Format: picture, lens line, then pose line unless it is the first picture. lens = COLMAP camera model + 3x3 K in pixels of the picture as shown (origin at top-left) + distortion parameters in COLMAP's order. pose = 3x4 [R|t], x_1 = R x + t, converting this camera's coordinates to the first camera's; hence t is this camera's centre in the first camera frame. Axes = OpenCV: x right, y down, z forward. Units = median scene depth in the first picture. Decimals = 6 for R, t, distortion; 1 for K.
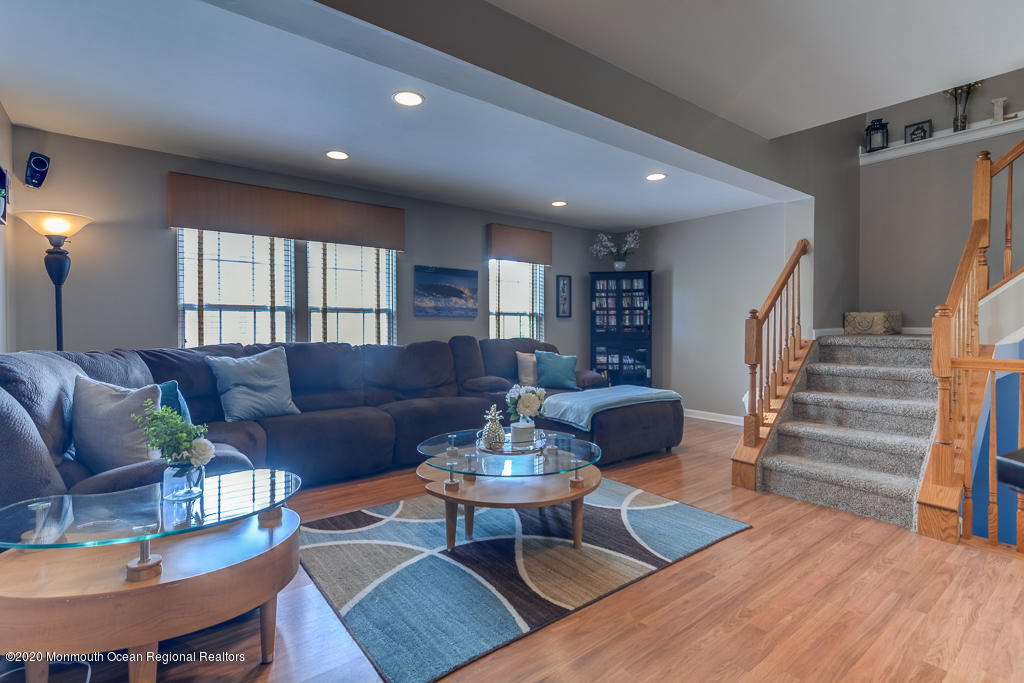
lens RADIAL K [[488.0, 0, 519.8], [0, 488.0, 327.8], [0, 0, 1]] dist [0.019432, -0.007168]
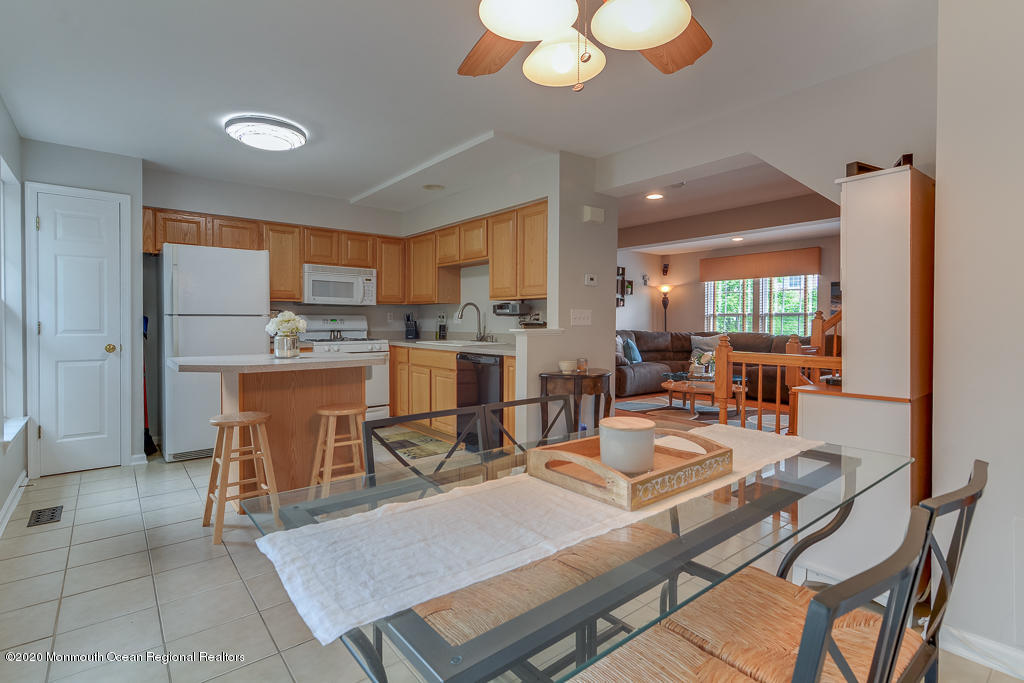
lens RADIAL K [[488.0, 0, 511.4], [0, 488.0, 334.3], [0, 0, 1]] dist [0.019432, -0.007168]
pose [[0.018454, 0.023066, -0.999564, 1.947456], [-0.009993, 0.999688, 0.022885, 0.002950], [0.999780, 0.009566, 0.018679, 0.042553]]
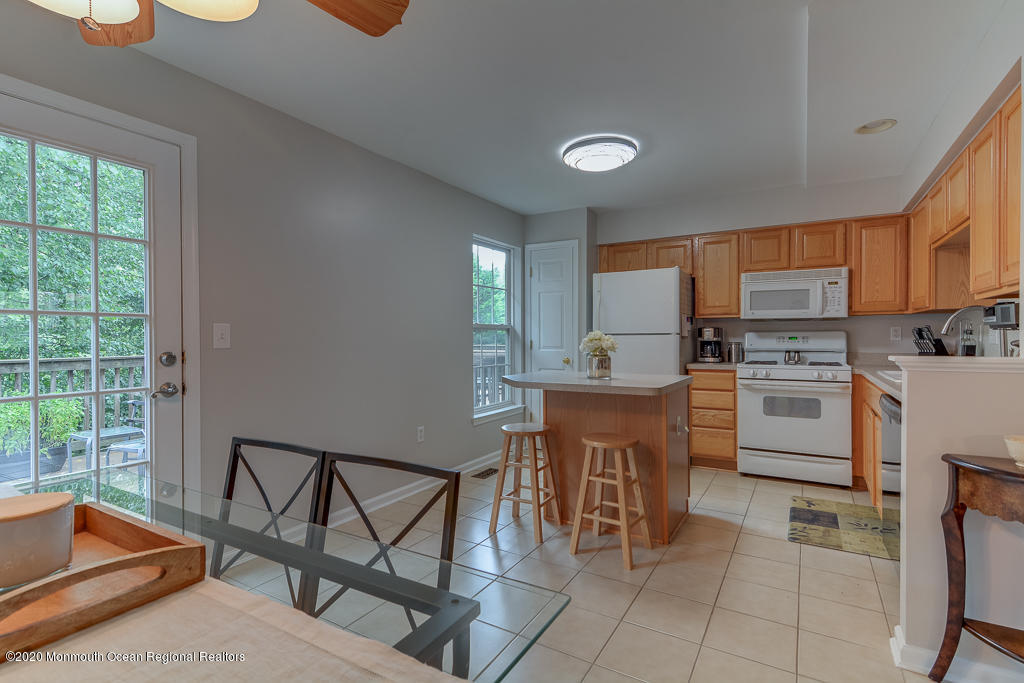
lens RADIAL K [[488.0, 0, 506.5], [0, 488.0, 336.3], [0, 0, 1]] dist [0.019432, -0.007168]
pose [[-0.930193, -0.000731, -0.367069, 1.507356], [-0.002498, 0.999987, 0.004339, -0.008180], [0.367061, 0.004953, -0.930184, 0.416027]]
